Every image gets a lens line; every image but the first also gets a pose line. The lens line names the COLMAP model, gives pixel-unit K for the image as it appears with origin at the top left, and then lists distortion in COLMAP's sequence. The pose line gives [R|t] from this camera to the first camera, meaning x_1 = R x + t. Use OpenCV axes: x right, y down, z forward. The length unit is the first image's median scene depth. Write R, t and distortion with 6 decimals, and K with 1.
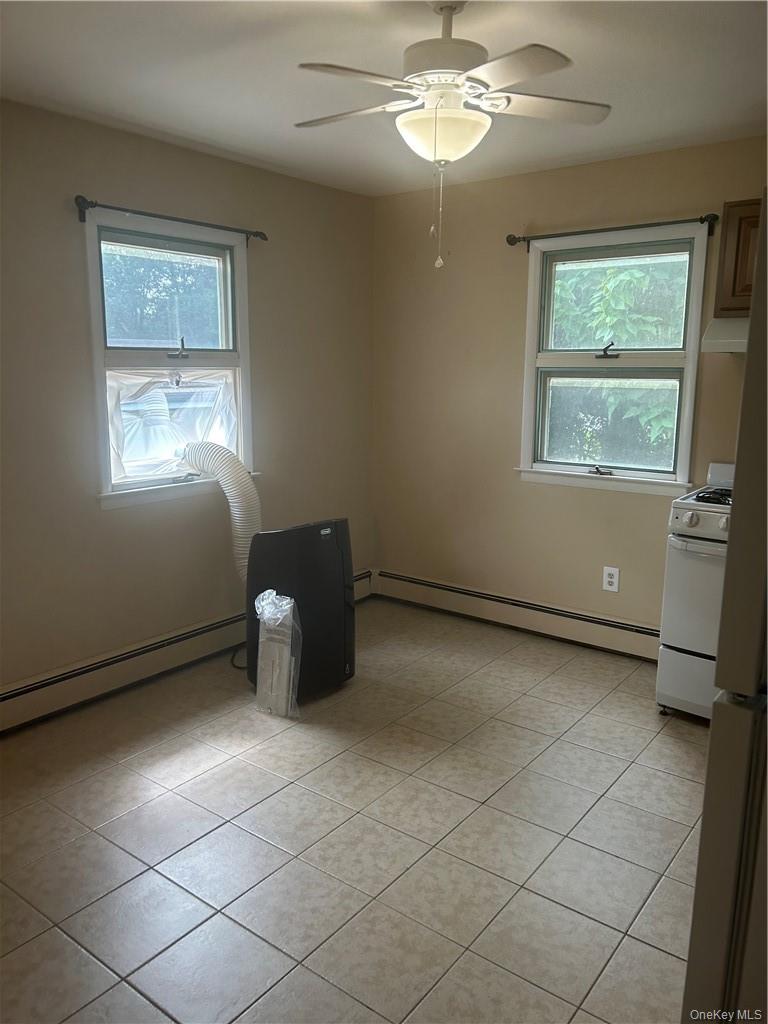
lens RADIAL K [[779.8, 0, 384.0], [0, 779.8, 512.0], [0, 0, 1]] dist [0.109399, -0.147724]
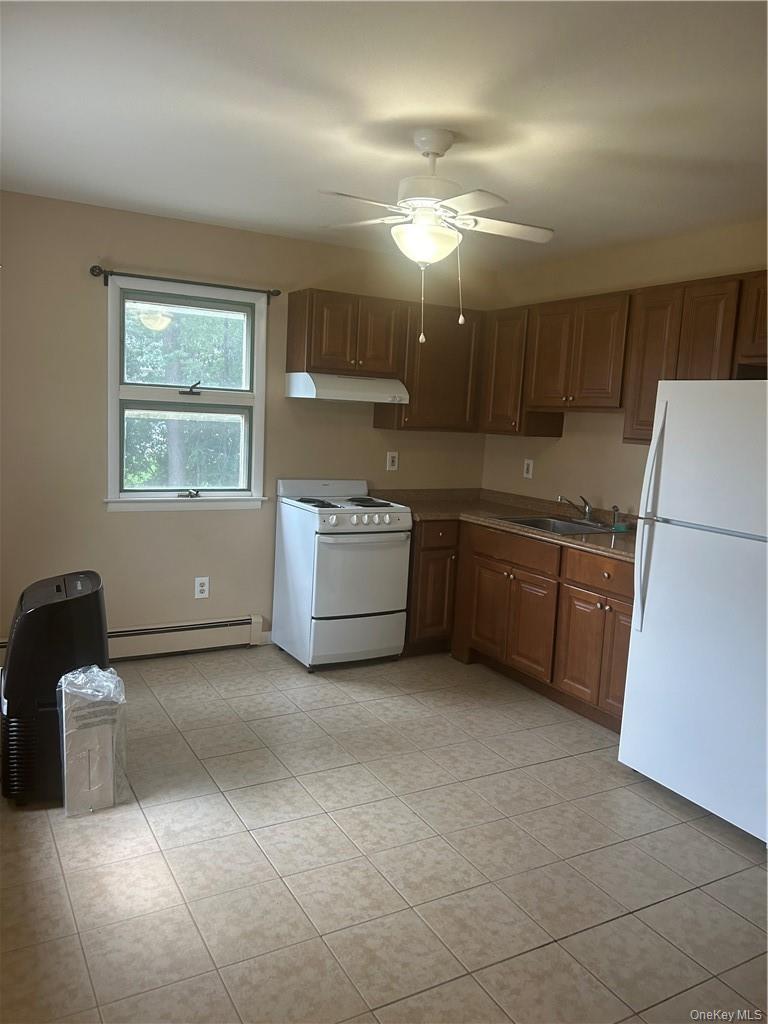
lens RADIAL K [[779.8, 0, 384.0], [0, 779.8, 512.0], [0, 0, 1]] dist [0.109399, -0.147724]
pose [[0.398212, -0.110079, 0.910664, -0.644987], [0.124885, 0.990036, 0.065064, -0.065672], [-0.908752, 0.087819, 0.407991, 0.295083]]
